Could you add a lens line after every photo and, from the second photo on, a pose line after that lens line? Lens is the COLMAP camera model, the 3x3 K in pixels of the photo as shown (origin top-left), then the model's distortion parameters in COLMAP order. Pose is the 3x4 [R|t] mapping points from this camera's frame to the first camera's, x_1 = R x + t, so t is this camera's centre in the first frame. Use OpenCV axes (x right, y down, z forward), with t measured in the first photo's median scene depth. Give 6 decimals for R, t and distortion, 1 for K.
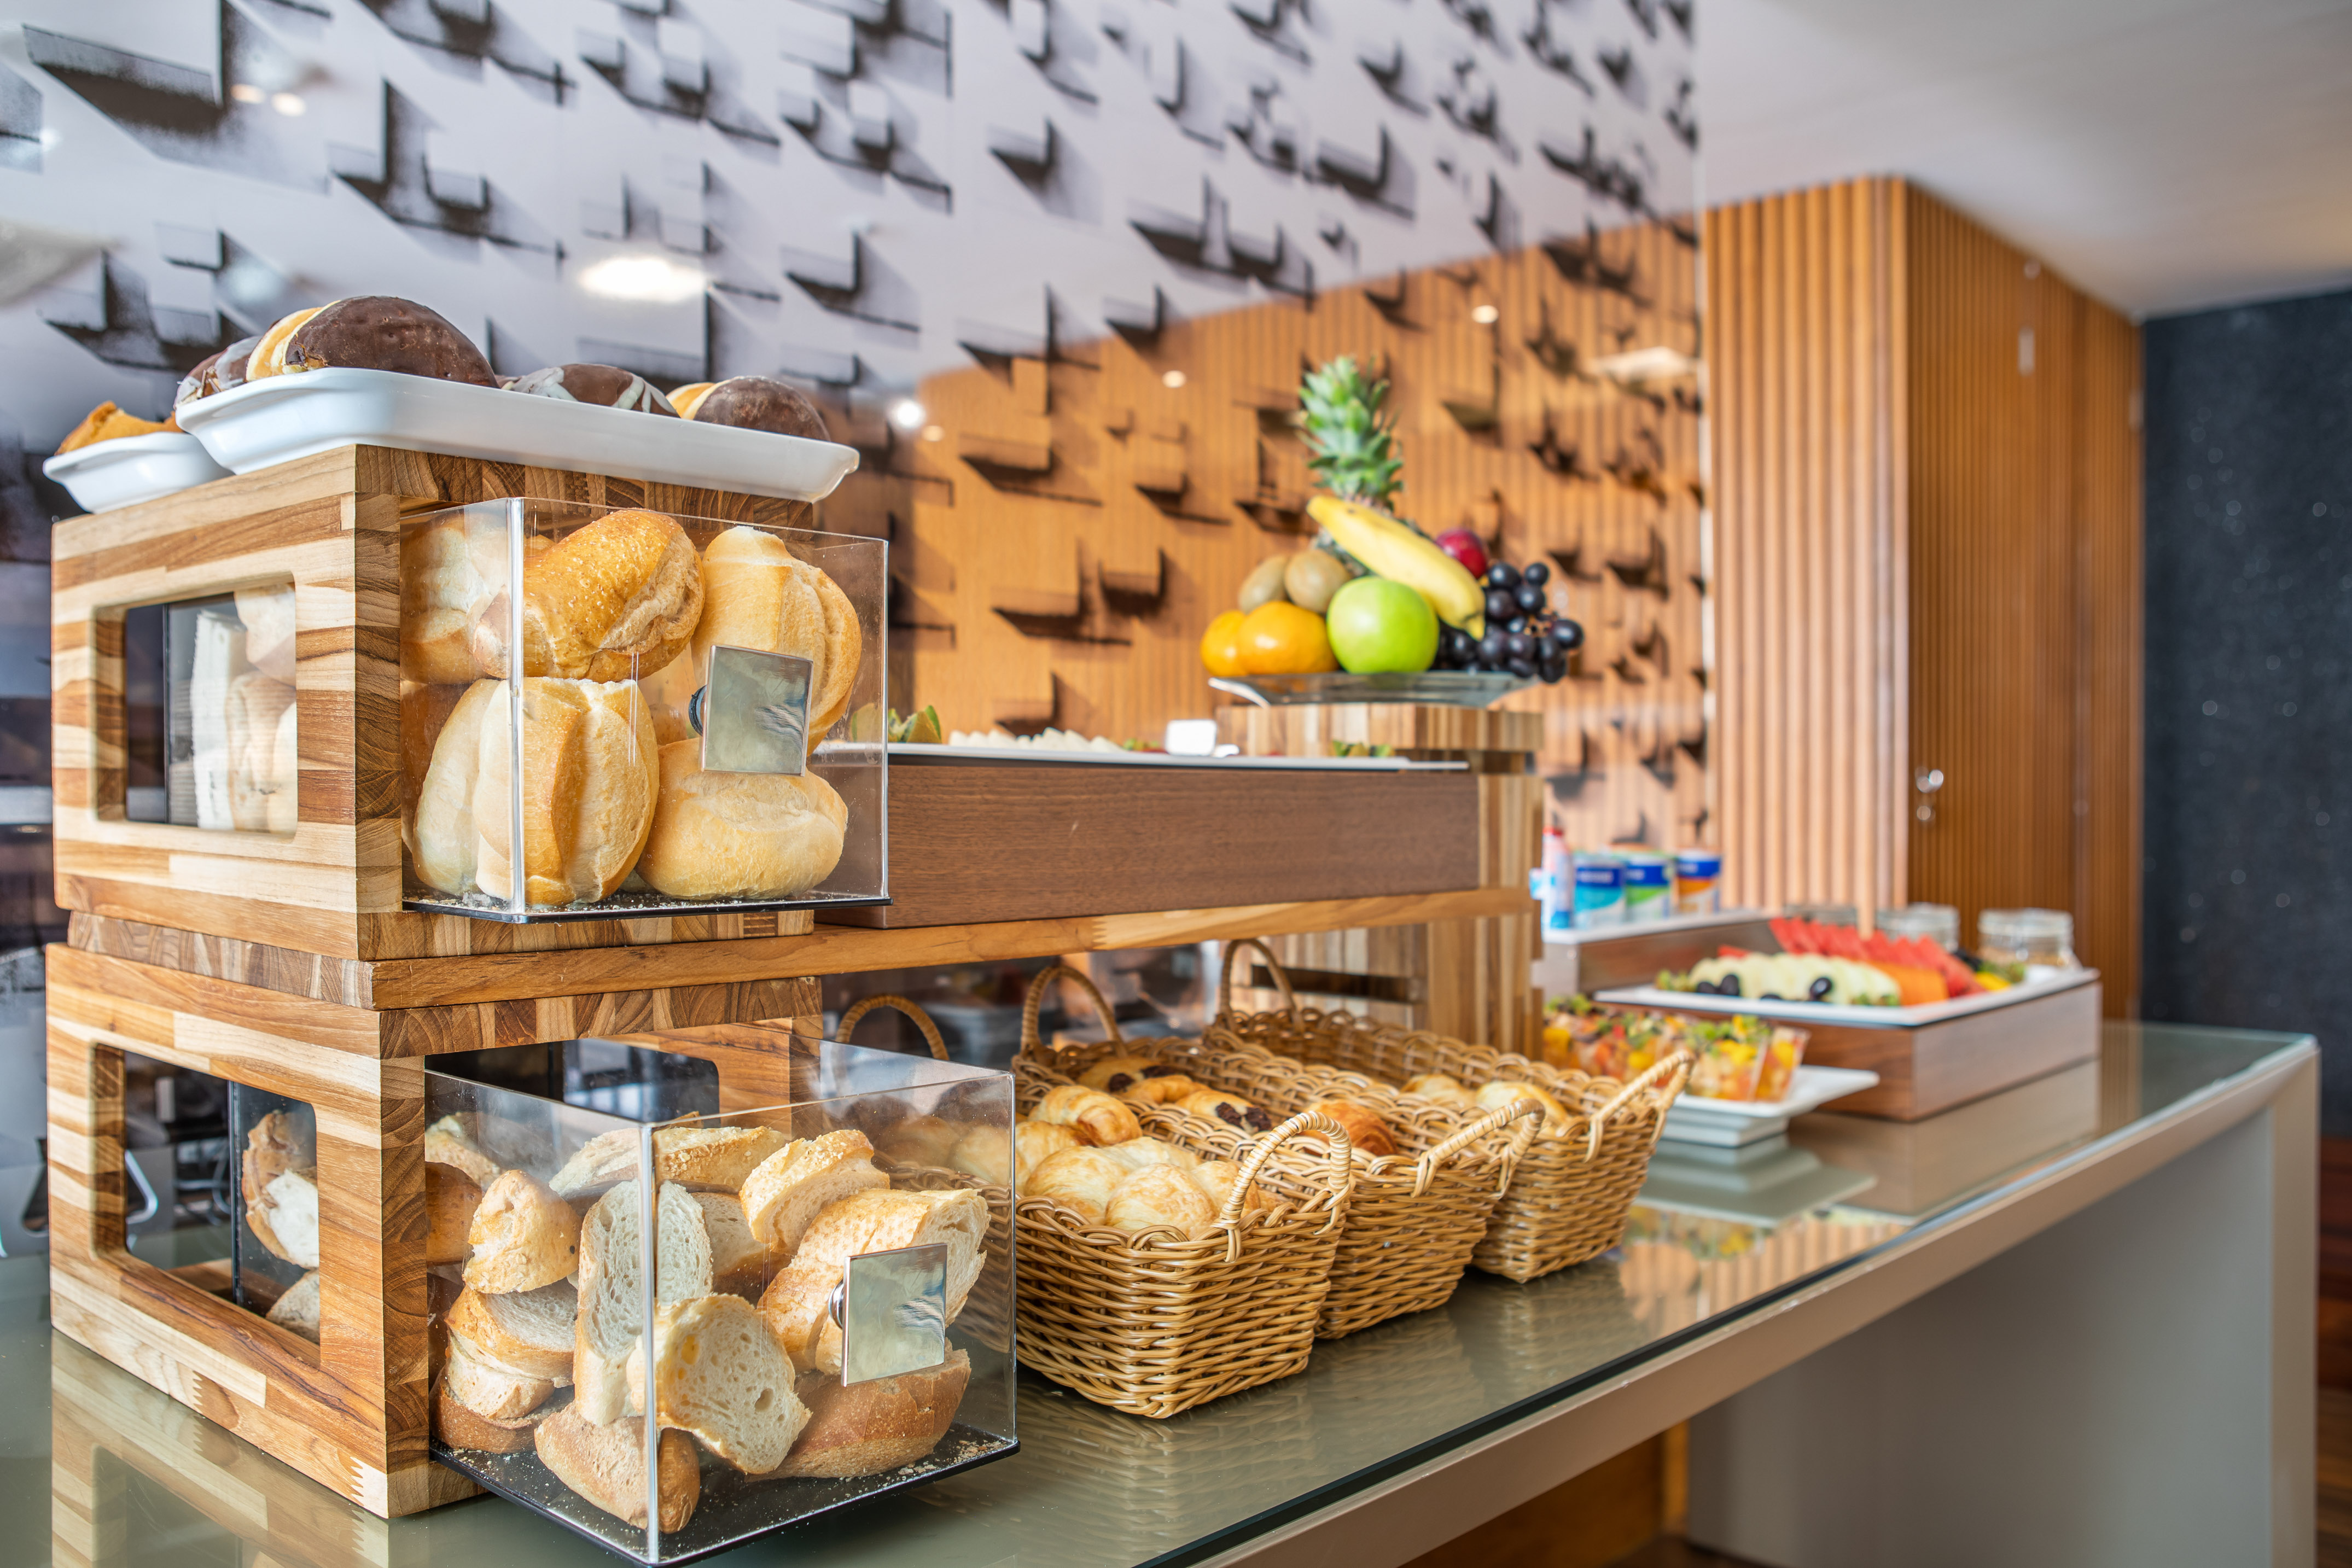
lens RADIAL K [[1941.2, 0, 1194.0], [0, 1941.2, 777.6], [0, 0, 1]] dist [-0.093436, 0.041523]
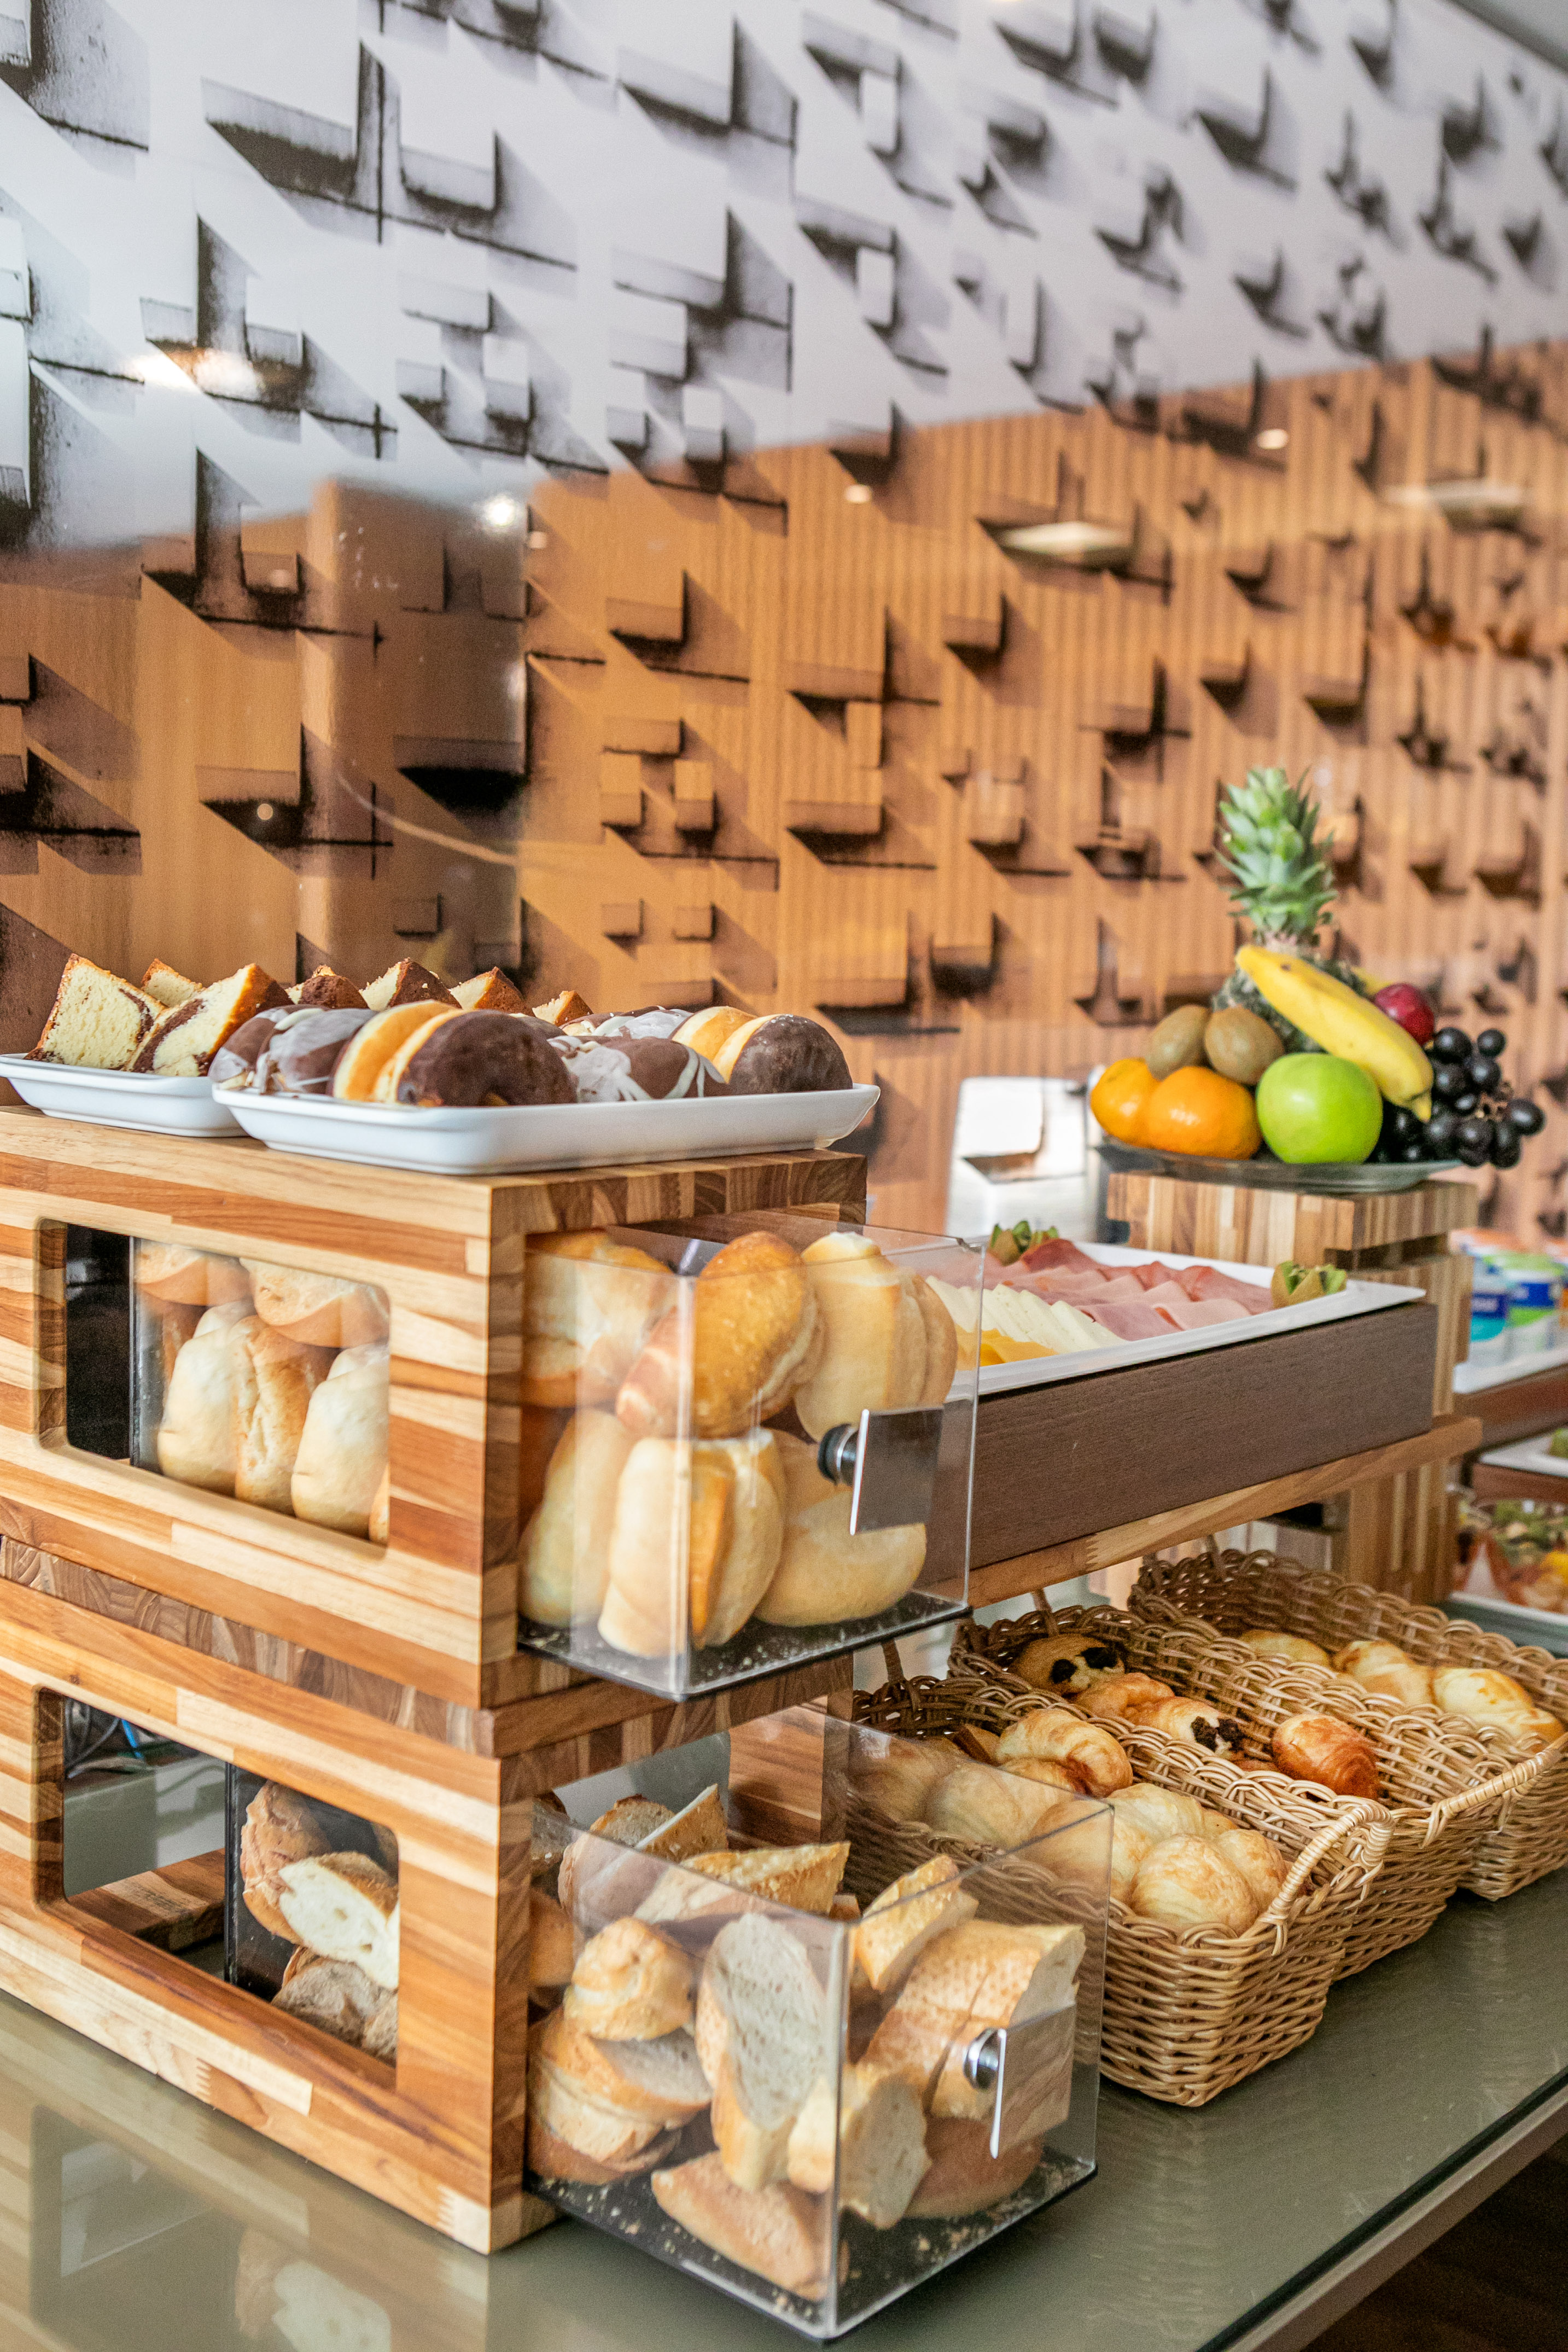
lens RADIAL K [[2532.4, 0, 829.9], [0, 2532.4, 1151.4], [0, 0, 1]] dist [-0.050901, 0.000000]
pose [[0.999279, 0.031728, 0.020844, -0.165381], [-0.033522, 0.995174, 0.092227, -0.176389], [-0.017817, -0.092859, 0.995520, -0.147856]]
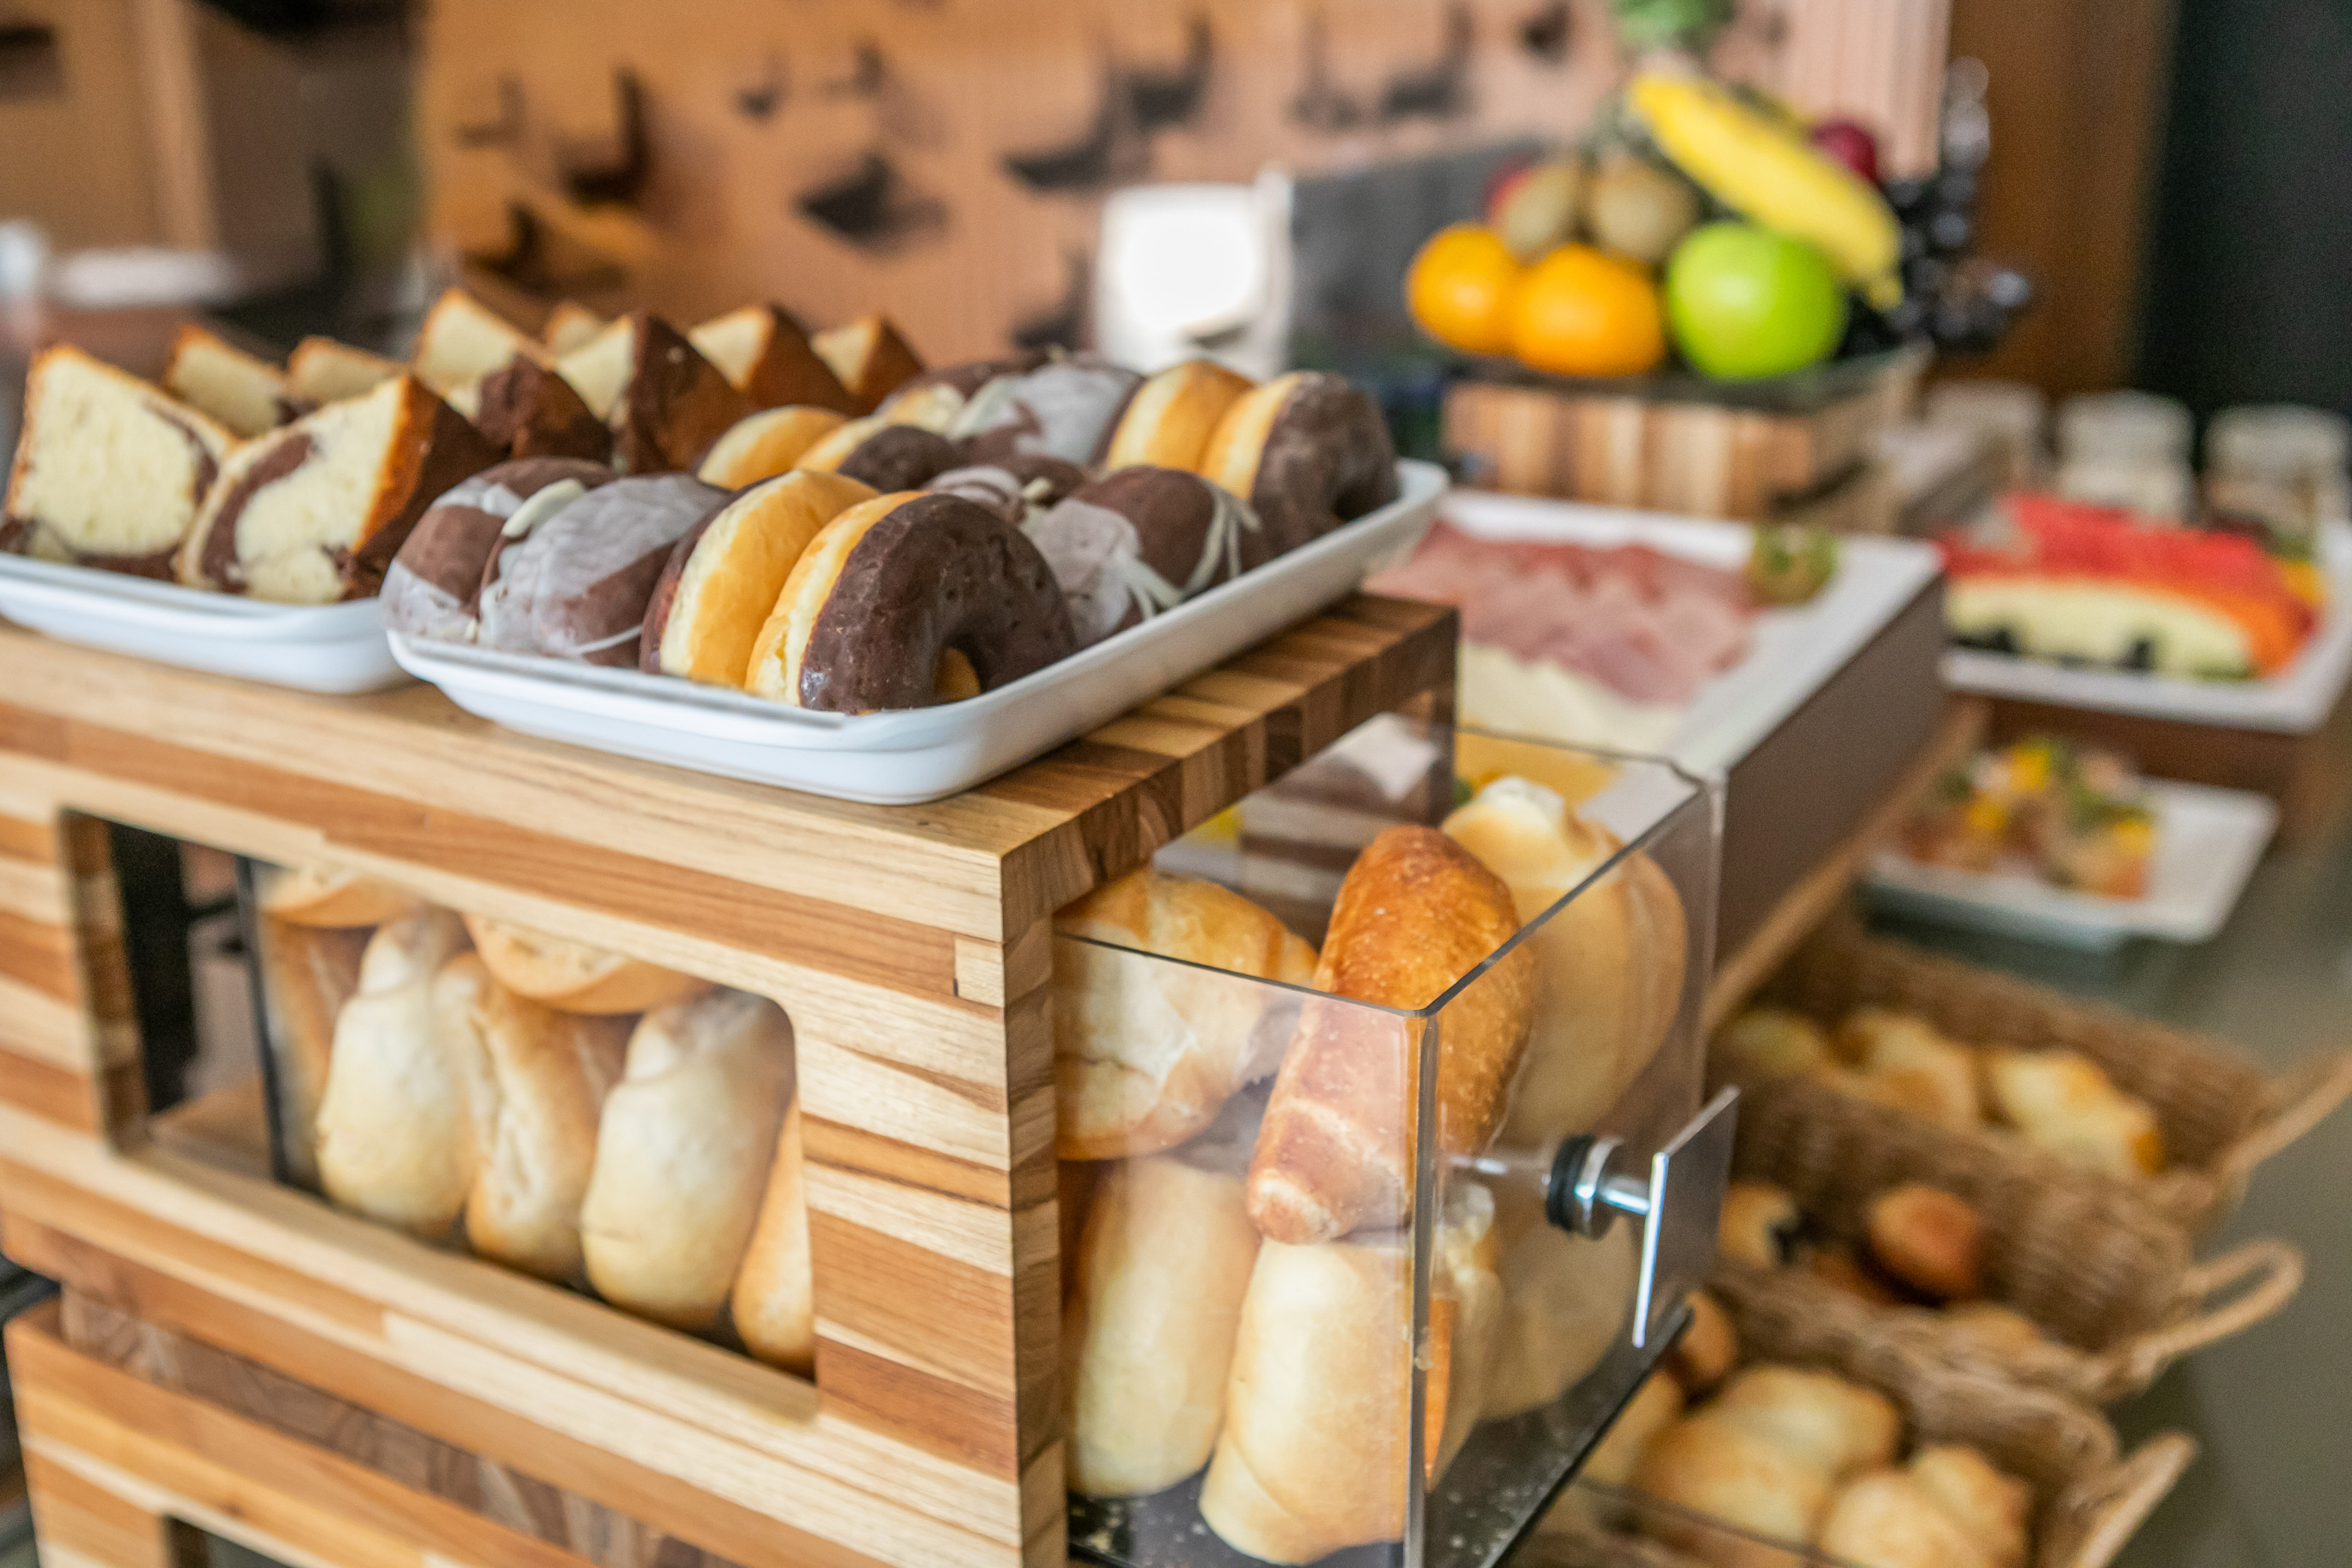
lens RADIAL K [[2698.8, 0, 1188.6], [0, 2698.8, 762.1], [0, 0, 1]] dist [-0.059792, 0.000000]
pose [[0.982448, -0.068346, 0.173563, -0.287465], [0.011463, 0.950820, 0.309533, -0.237994], [-0.186183, -0.302111, 0.934915, 0.173279]]
